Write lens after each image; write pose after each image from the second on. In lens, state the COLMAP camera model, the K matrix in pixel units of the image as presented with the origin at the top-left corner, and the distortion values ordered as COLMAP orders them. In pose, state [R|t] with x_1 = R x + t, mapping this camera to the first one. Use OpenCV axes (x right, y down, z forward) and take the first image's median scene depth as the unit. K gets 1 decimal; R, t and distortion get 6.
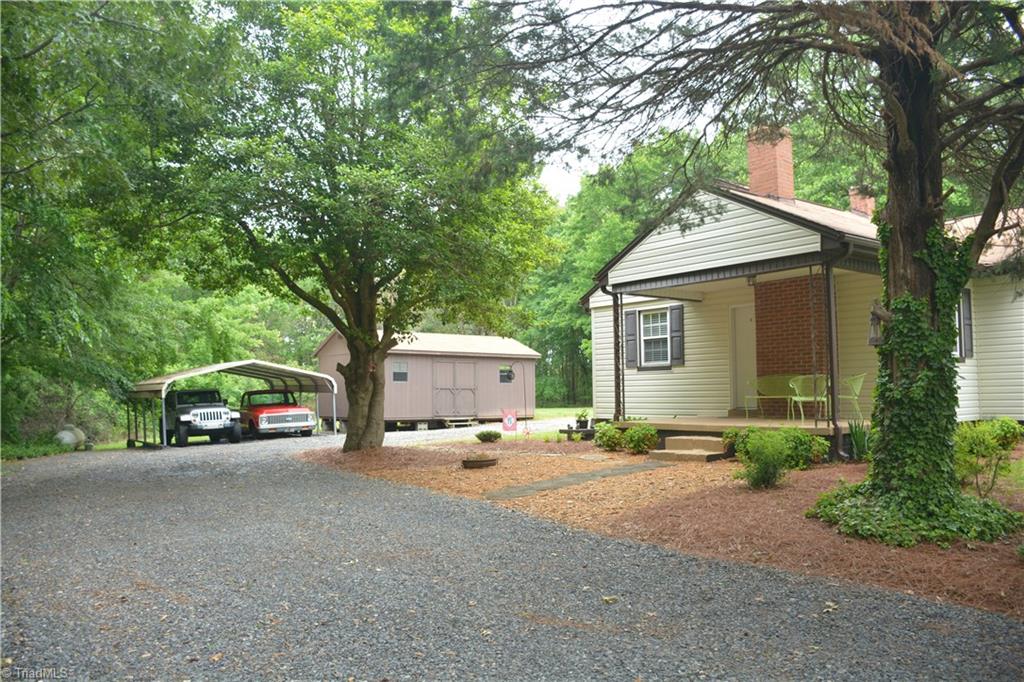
lens RADIAL K [[790.0, 0, 512.0], [0, 790.0, 341.0], [0, 0, 1]] dist [-0.160925, 0.105140]
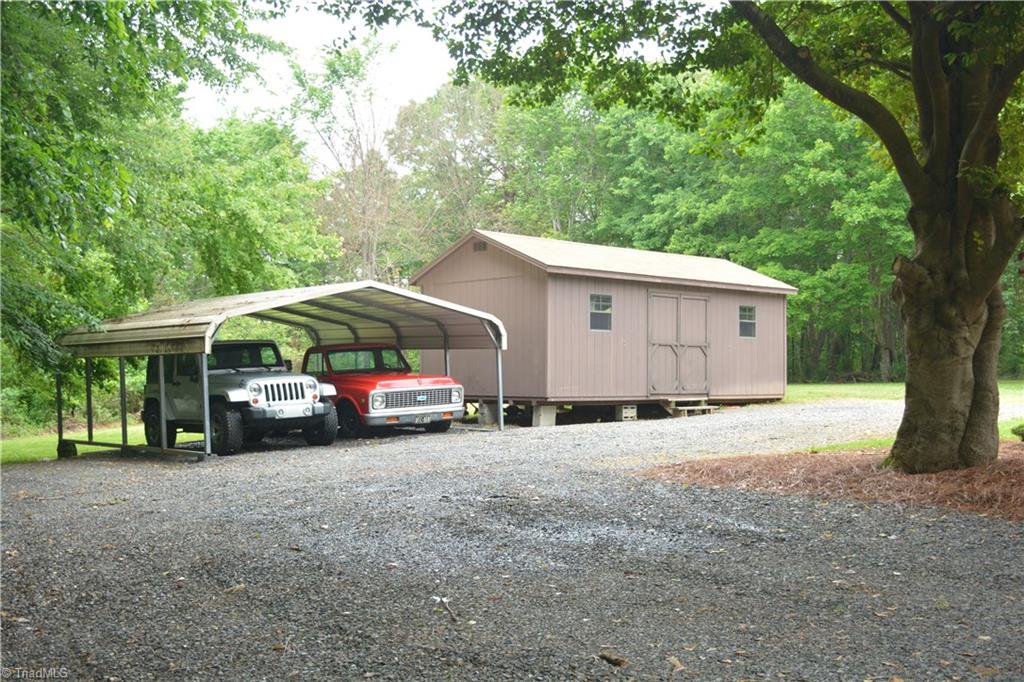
lens RADIAL K [[1121.4, 0, 512.0], [0, 1121.4, 341.0], [0, 0, 1]] dist [-0.004055, 0.000199]
pose [[0.997770, 0.011086, 0.065826, -0.271246], [-0.013741, 0.999105, 0.040007, 0.031448], [-0.065324, -0.040822, 0.997029, 0.255941]]
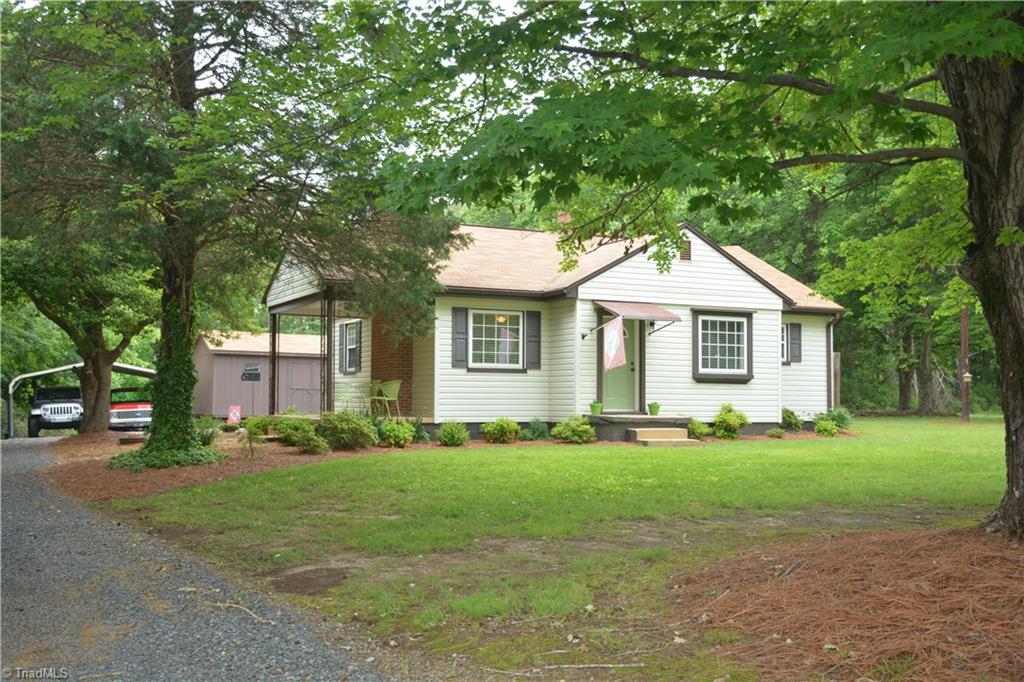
lens RADIAL K [[1051.3, 0, 512.0], [0, 1051.3, 341.0], [0, 0, 1]] dist [0.008975, 0.009470]
pose [[0.985229, 0.006465, -0.171122, 0.475629], [-0.004483, 0.999918, 0.011964, -0.022856], [0.171185, -0.011020, 0.985177, -0.360813]]
